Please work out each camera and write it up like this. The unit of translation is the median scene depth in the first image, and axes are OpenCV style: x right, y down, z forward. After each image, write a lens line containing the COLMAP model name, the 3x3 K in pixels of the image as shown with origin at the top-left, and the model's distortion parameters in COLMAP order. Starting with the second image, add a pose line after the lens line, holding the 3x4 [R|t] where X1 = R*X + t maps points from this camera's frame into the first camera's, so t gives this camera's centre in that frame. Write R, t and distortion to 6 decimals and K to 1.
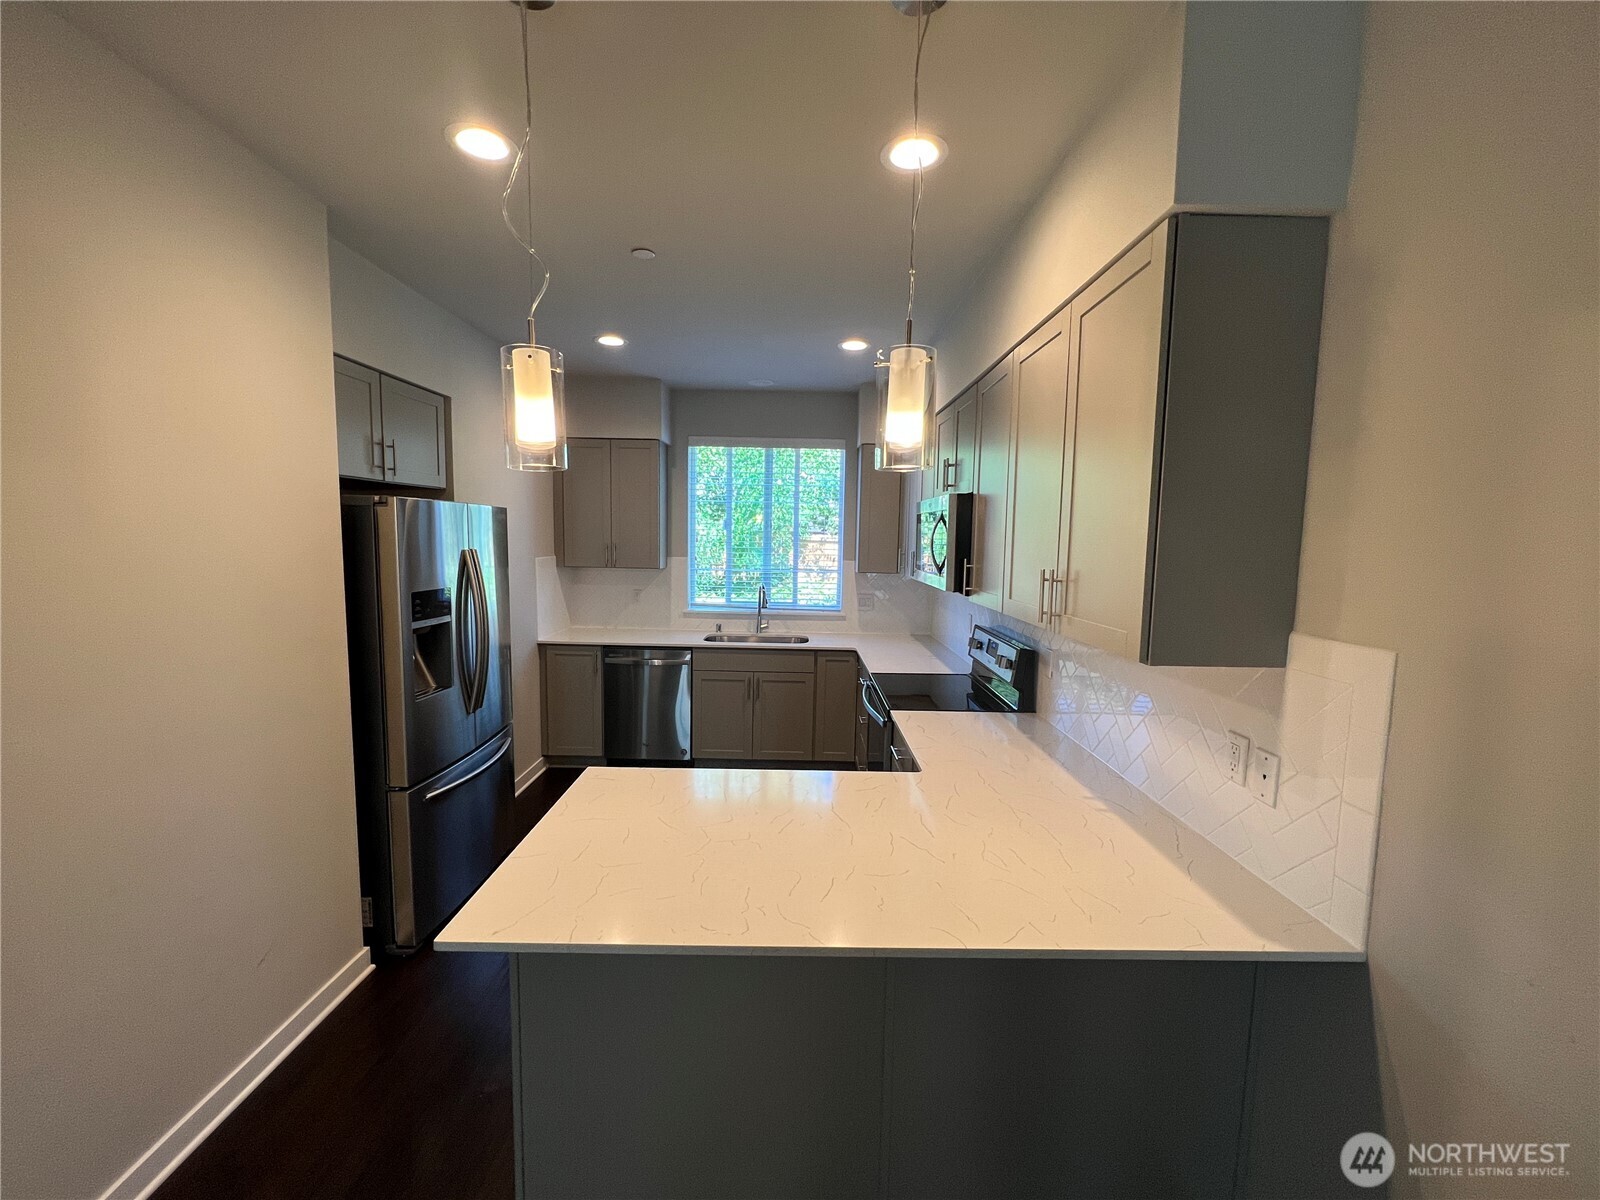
lens RADIAL K [[640.5, 0, 796.1], [0, 640.5, 600.6], [0, 0, 1]] dist [0.000602, 0.000327]
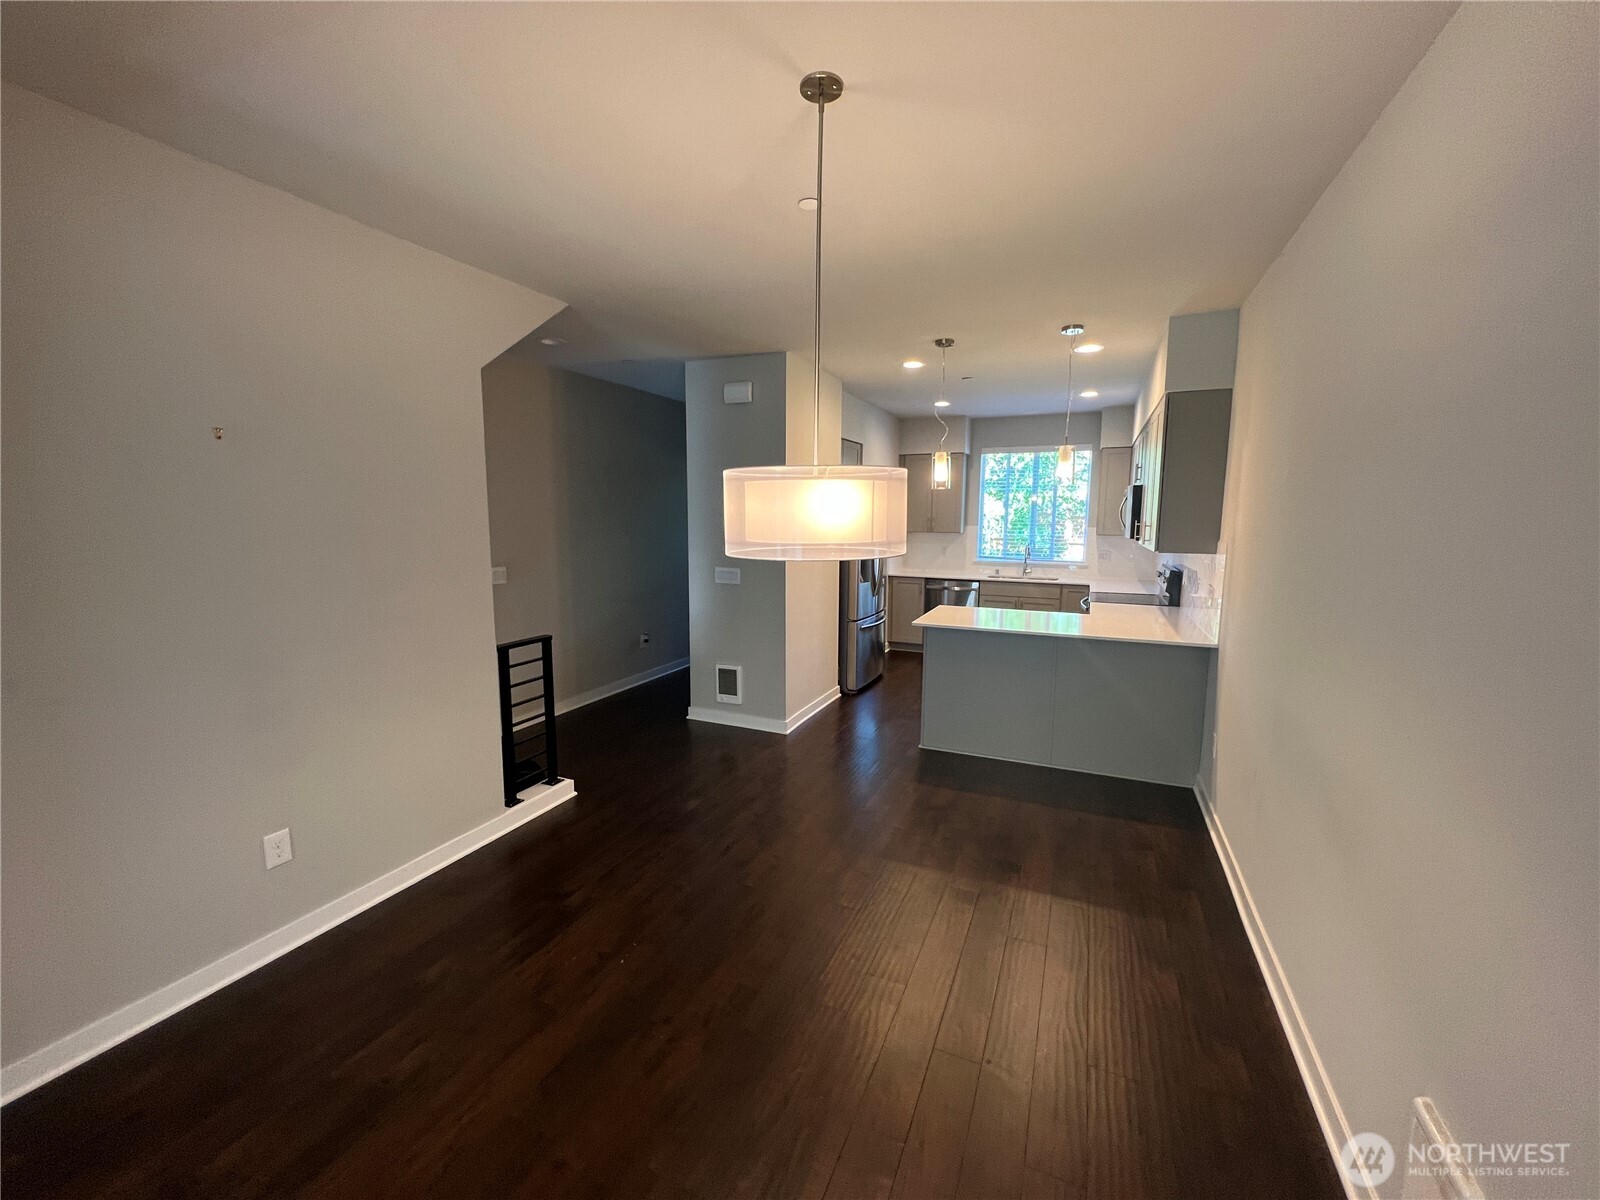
lens RADIAL K [[640.5, 0, 796.1], [0, 640.5, 600.6], [0, 0, 1]] dist [0.000602, 0.000327]
pose [[0.910553, 0.041879, -0.411265, 0.079165], [-0.029512, 0.998902, 0.036376, 0.073656], [0.412336, -0.020985, 0.910790, -0.636021]]
